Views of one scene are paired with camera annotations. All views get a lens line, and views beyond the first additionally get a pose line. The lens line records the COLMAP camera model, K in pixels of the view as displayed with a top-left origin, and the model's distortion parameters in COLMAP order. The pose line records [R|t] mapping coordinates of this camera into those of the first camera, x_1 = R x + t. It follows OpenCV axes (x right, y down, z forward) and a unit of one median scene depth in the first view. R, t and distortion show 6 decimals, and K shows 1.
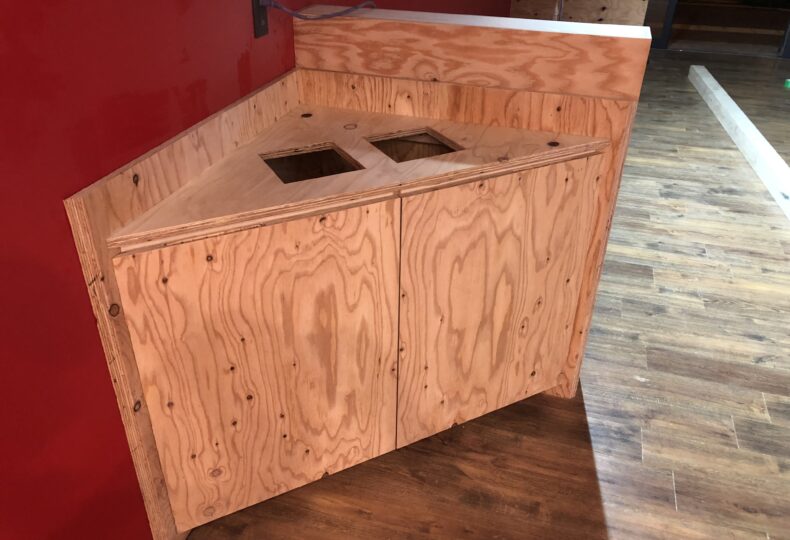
lens RADIAL K [[646.5, 0, 395.1], [0, 646.5, 256.1], [0, 0, 1]] dist [0.033765, -0.003012]
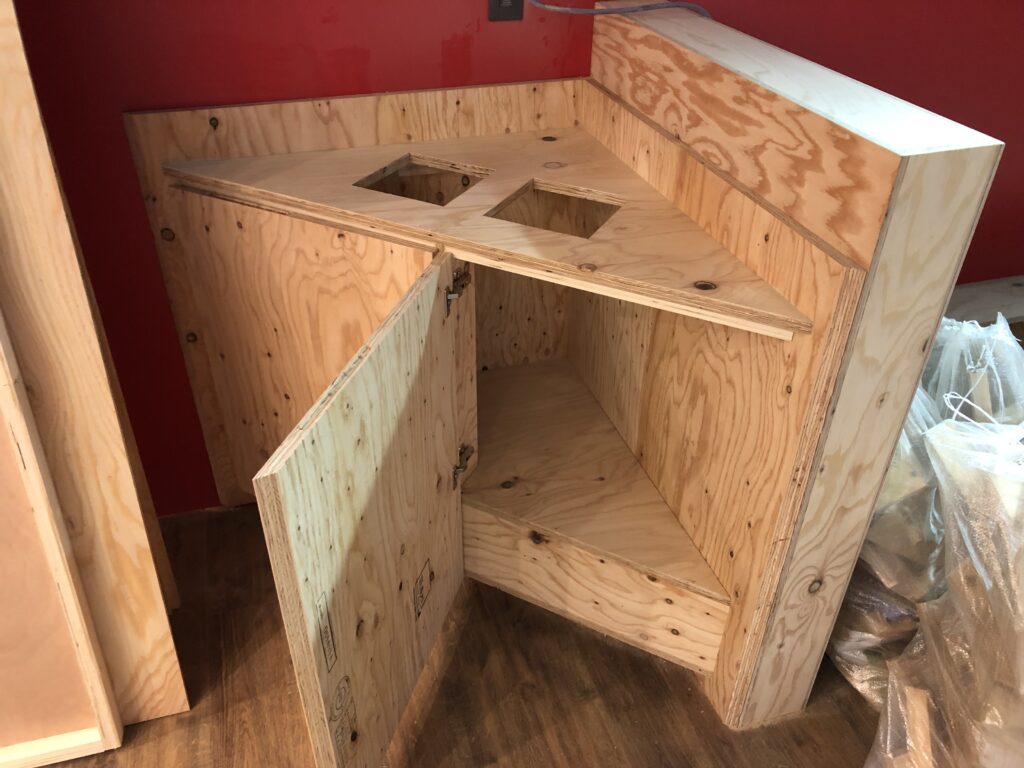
lens RADIAL K [[841.9, 0, 512.0], [0, 841.9, 384.0], [0, 0, 1]] dist [0.003318, -0.002831]
pose [[0.562790, 0.462214, -0.685293, 0.695395], [-0.419046, 0.874156, 0.245461, -0.204966], [0.712508, 0.149027, 0.685655, 0.364509]]
